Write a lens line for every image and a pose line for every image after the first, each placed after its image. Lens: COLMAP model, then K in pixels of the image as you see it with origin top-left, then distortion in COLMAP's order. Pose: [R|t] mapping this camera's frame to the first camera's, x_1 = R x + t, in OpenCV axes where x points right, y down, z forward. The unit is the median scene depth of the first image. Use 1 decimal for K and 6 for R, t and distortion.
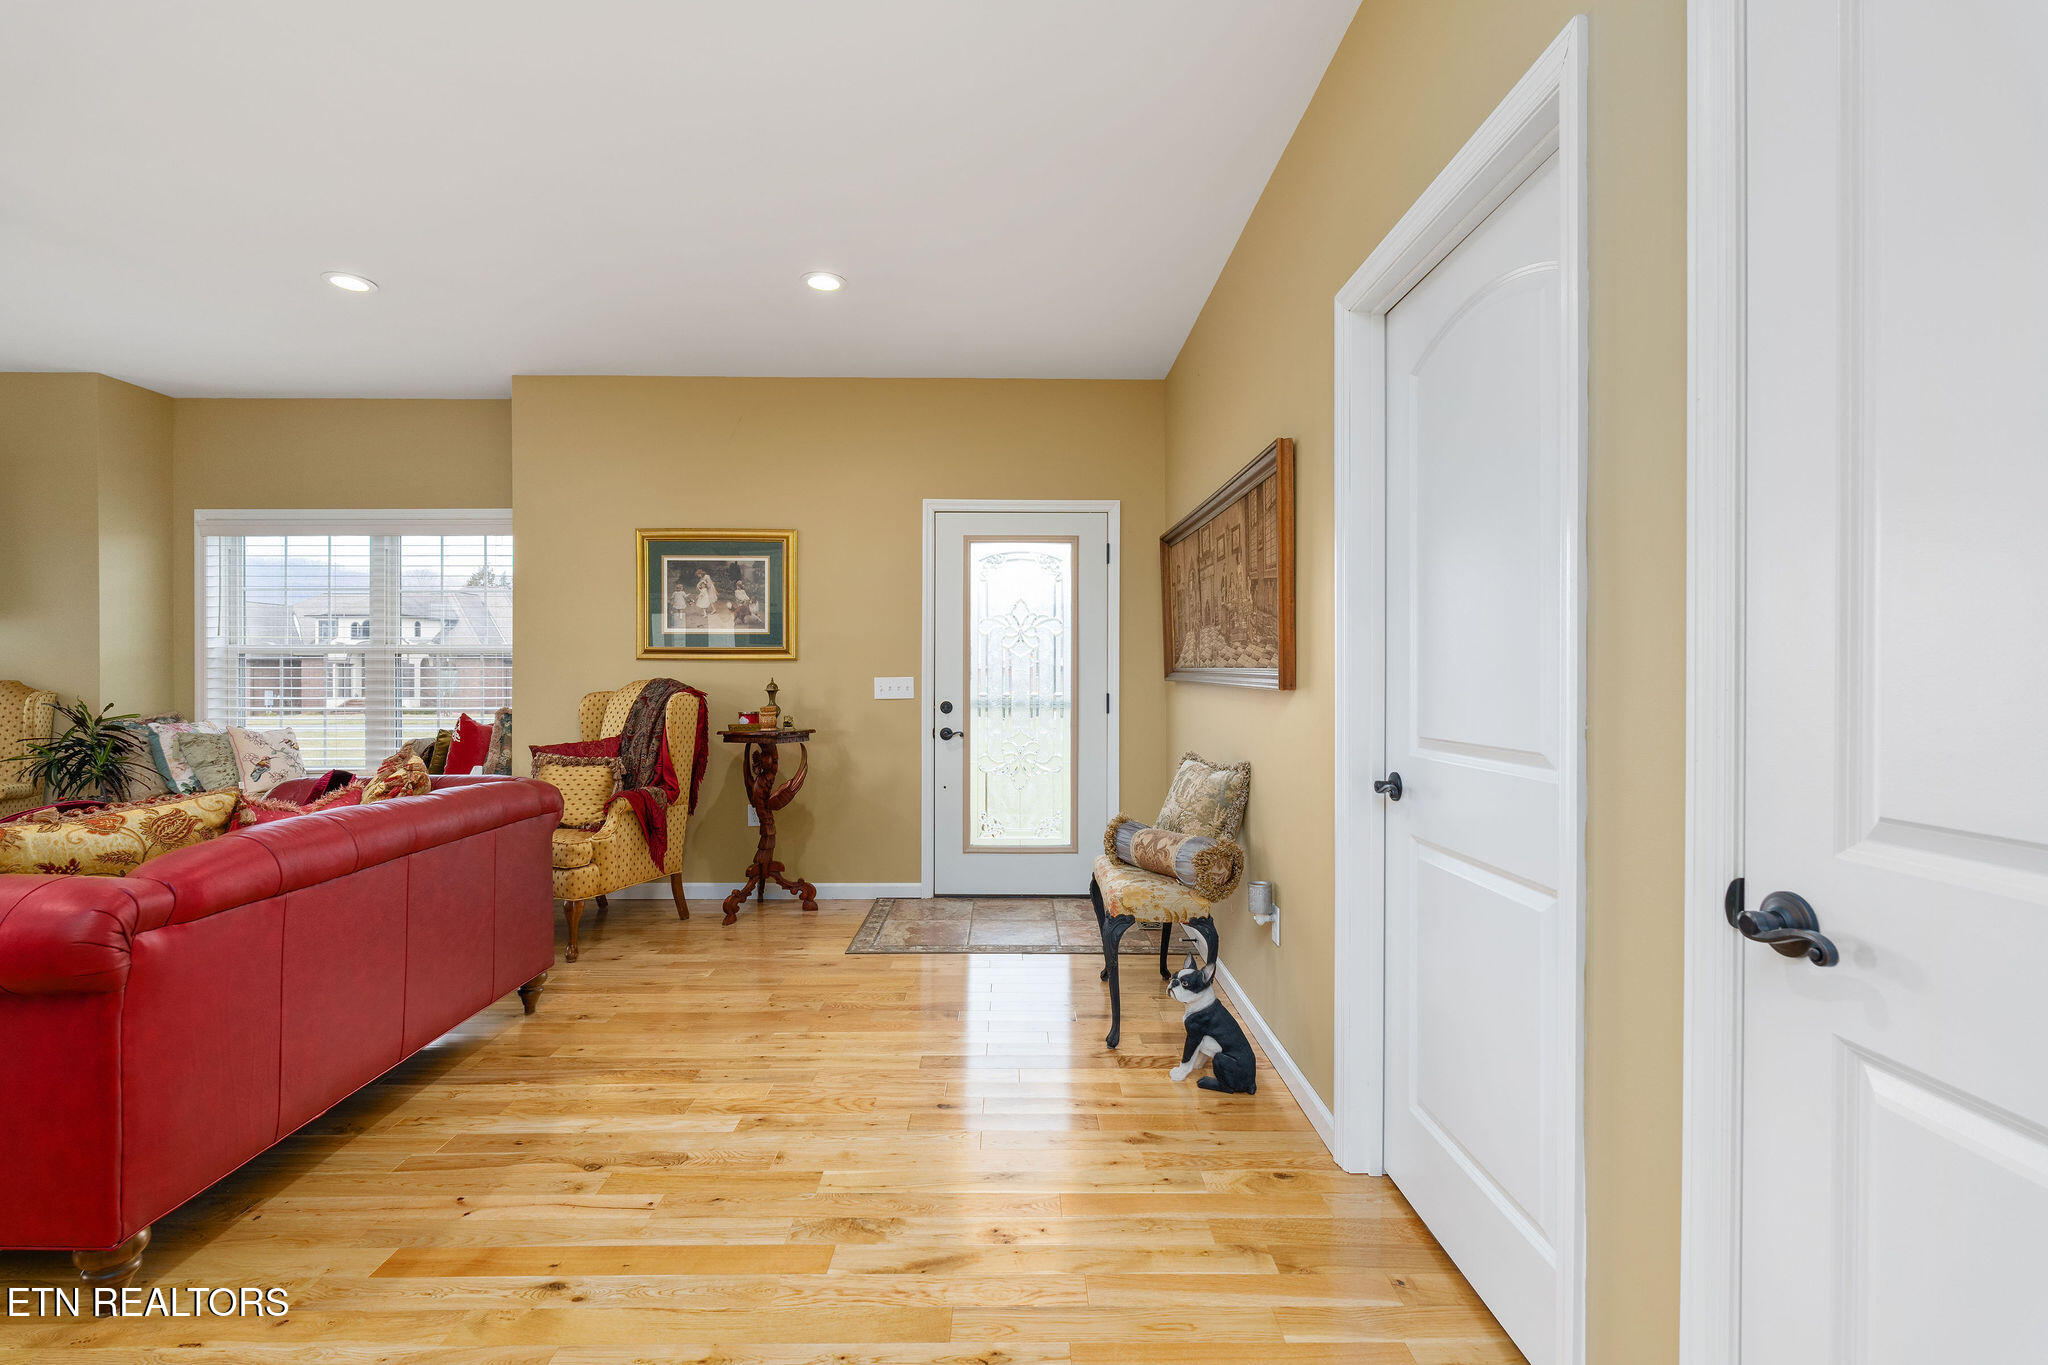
lens RADIAL K [[910.0, 0, 1024.0], [0, 910.0, 682.5], [0, 0, 1]] dist [-0.001427, -0.000045]
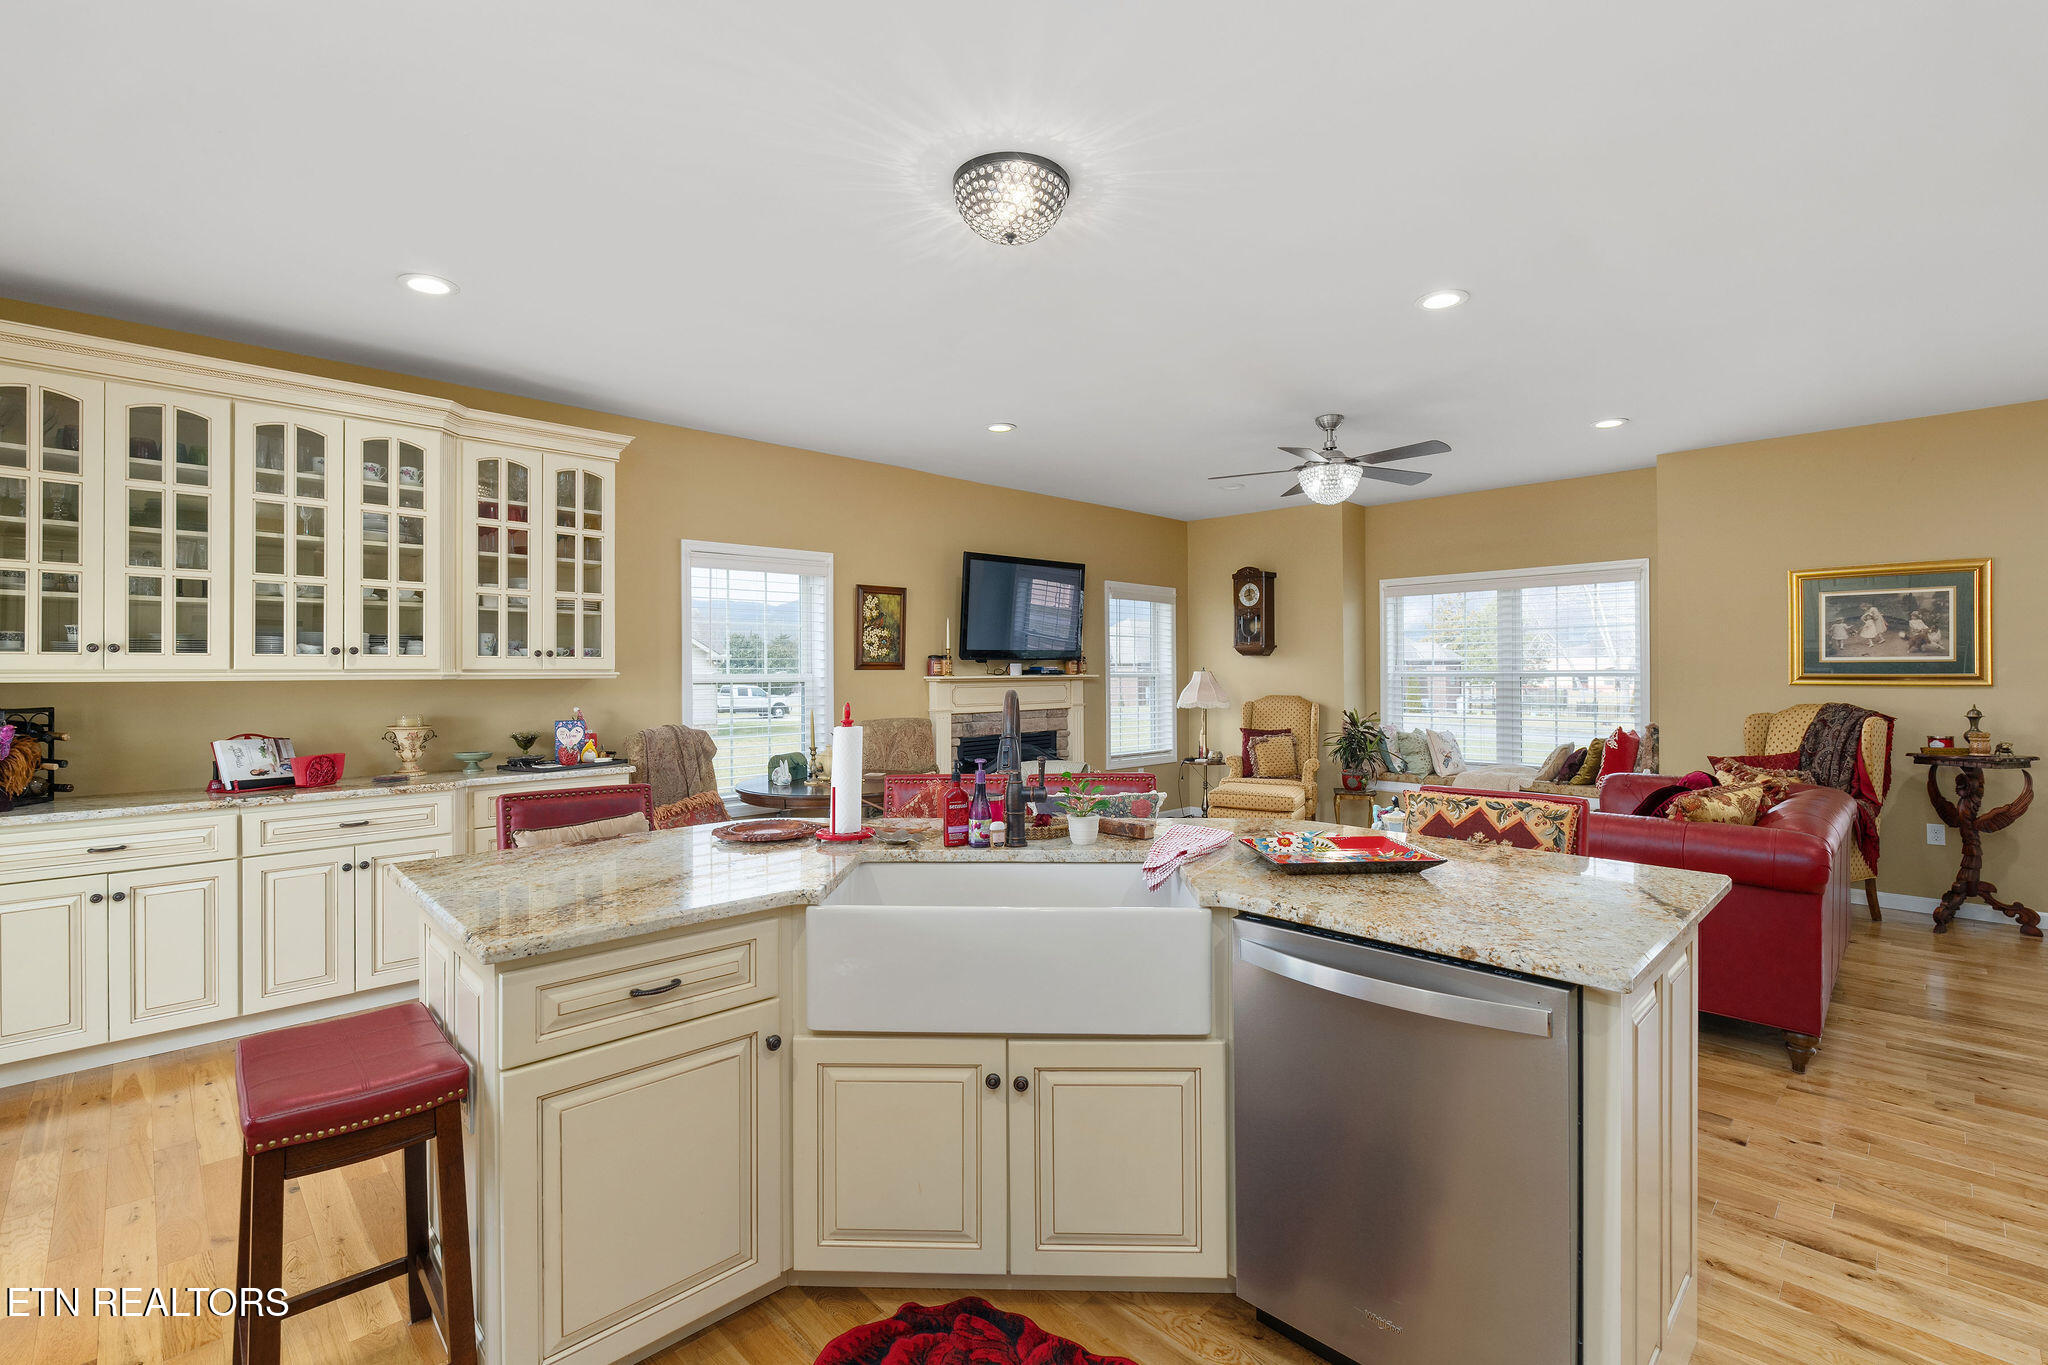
lens RADIAL K [[910.5, 0, 1023.4], [0, 910.5, 671.3], [0, 0, 1]] dist [-0.000697, -0.000168]
pose [[0.690210, -0.004760, -0.723593, -0.273743], [-0.002004, 0.999962, -0.008490, -0.032036], [0.723606, 0.007310, 0.690175, -0.501432]]
